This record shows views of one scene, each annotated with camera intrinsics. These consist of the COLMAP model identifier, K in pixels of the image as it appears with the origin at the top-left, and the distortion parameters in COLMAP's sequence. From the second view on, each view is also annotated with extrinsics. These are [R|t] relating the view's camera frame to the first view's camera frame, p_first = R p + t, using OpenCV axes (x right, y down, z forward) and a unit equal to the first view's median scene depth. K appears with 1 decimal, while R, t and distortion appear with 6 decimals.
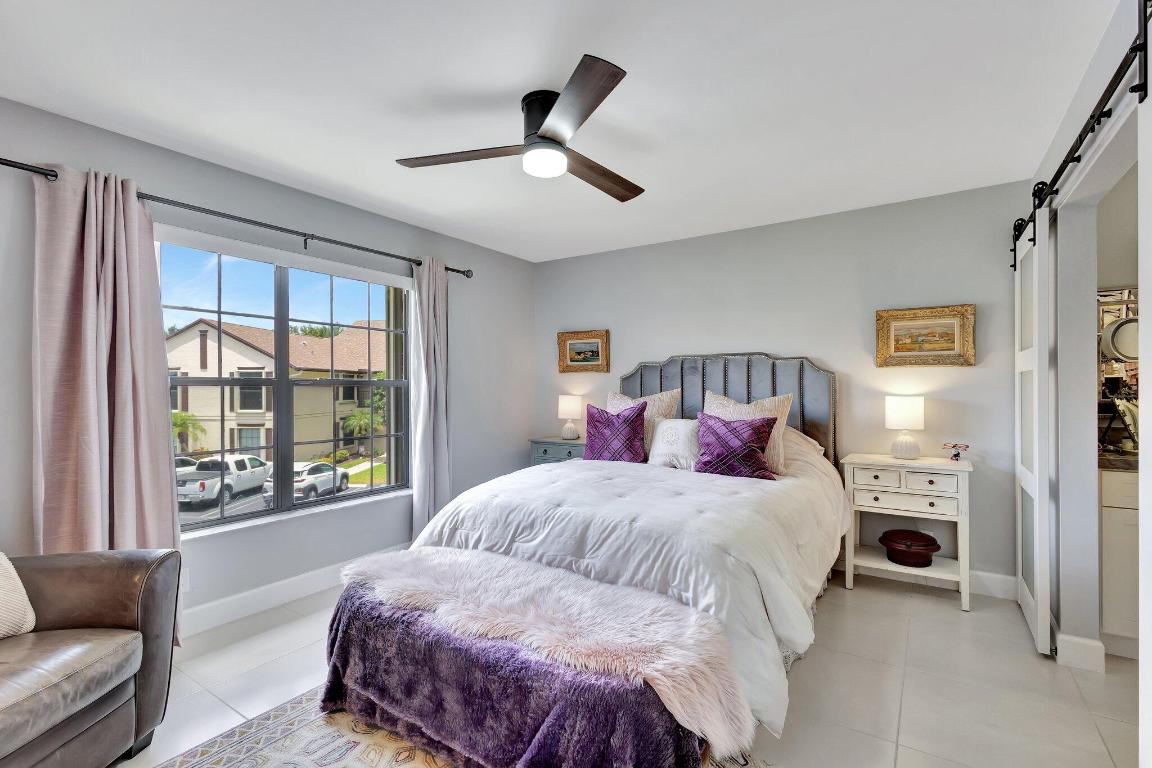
lens RADIAL K [[527.8, 0, 573.0], [0, 527.8, 382.1], [0, 0, 1]] dist [0.001700, -0.000361]
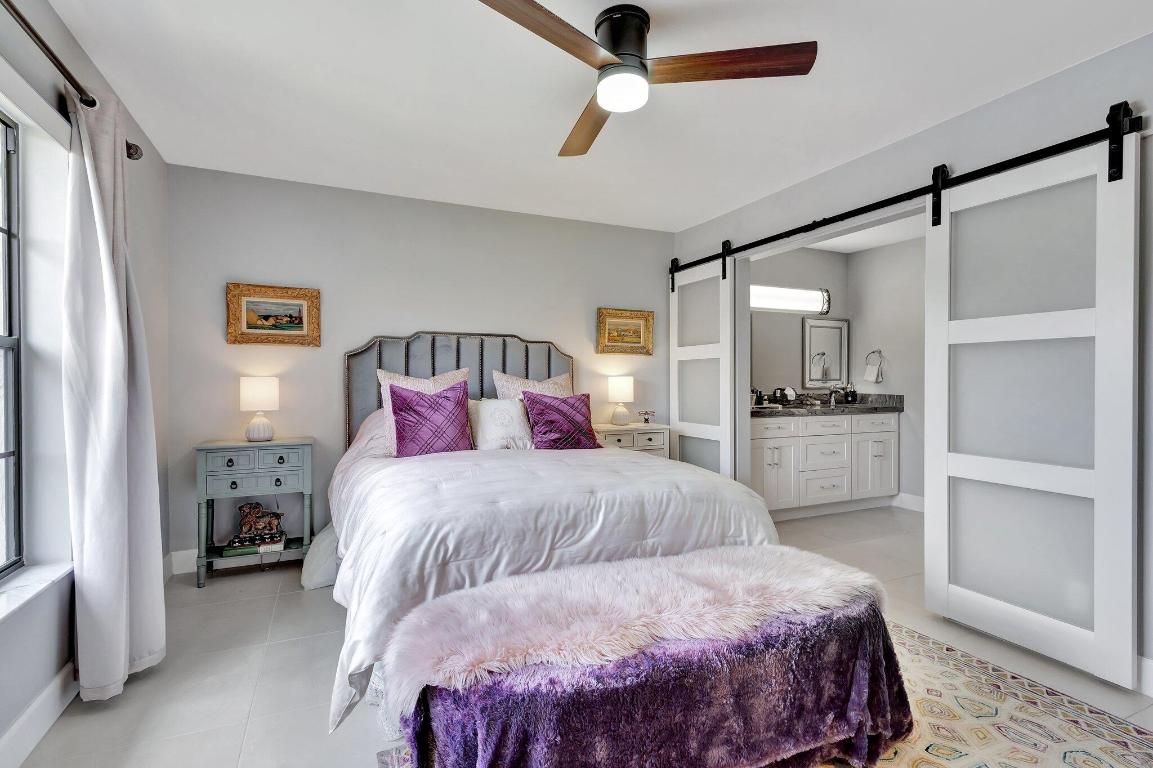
lens RADIAL K [[543.7, 0, 576.5], [0, 543.7, 384.0], [0, 0, 1]] dist [0.000989, -0.000162]
pose [[0.530522, -0.001166, 0.847671, -0.544228], [-0.010211, 0.999918, 0.007767, 0.034634], [-0.847610, -0.012776, 0.530466, 0.381284]]
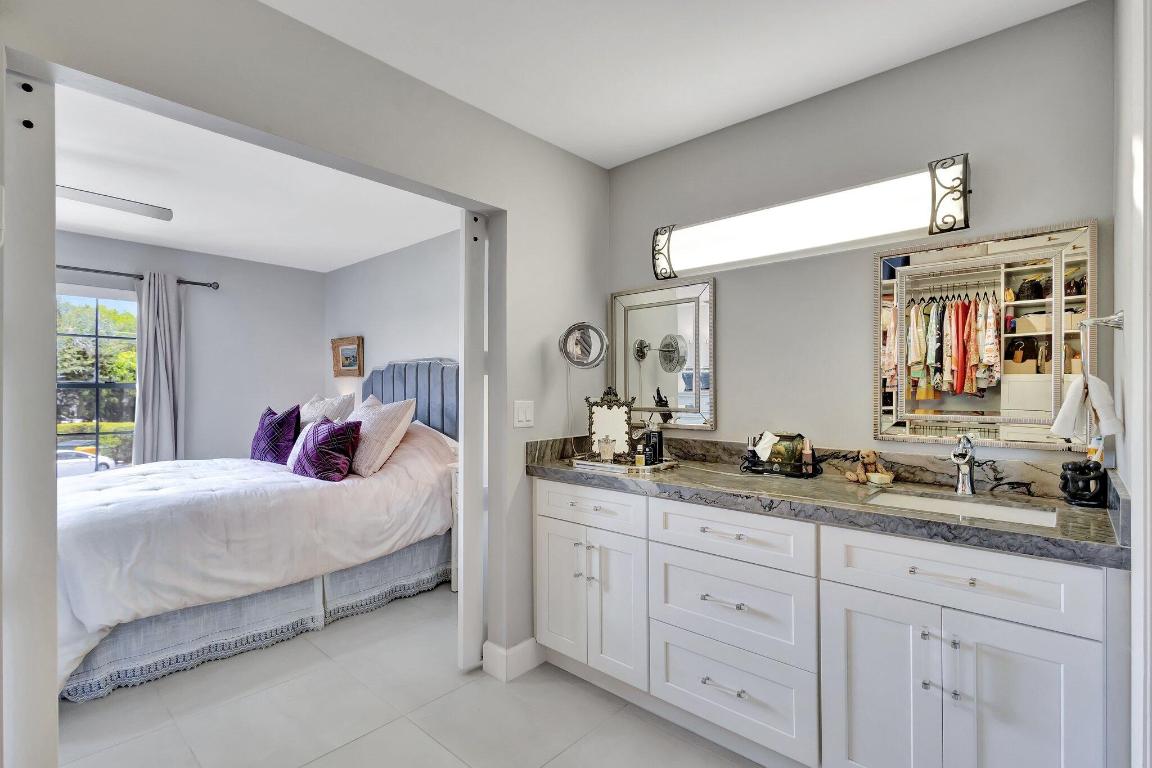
lens RADIAL K [[527.8, 0, 573.0], [0, 527.8, 382.1], [0, 0, 1]] dist [0.001700, -0.000361]
pose [[0.990615, 0.001291, -0.136675, 0.857728], [-0.002011, 0.999985, -0.005126, -0.004136], [0.136666, 0.005352, 0.990603, 0.031218]]
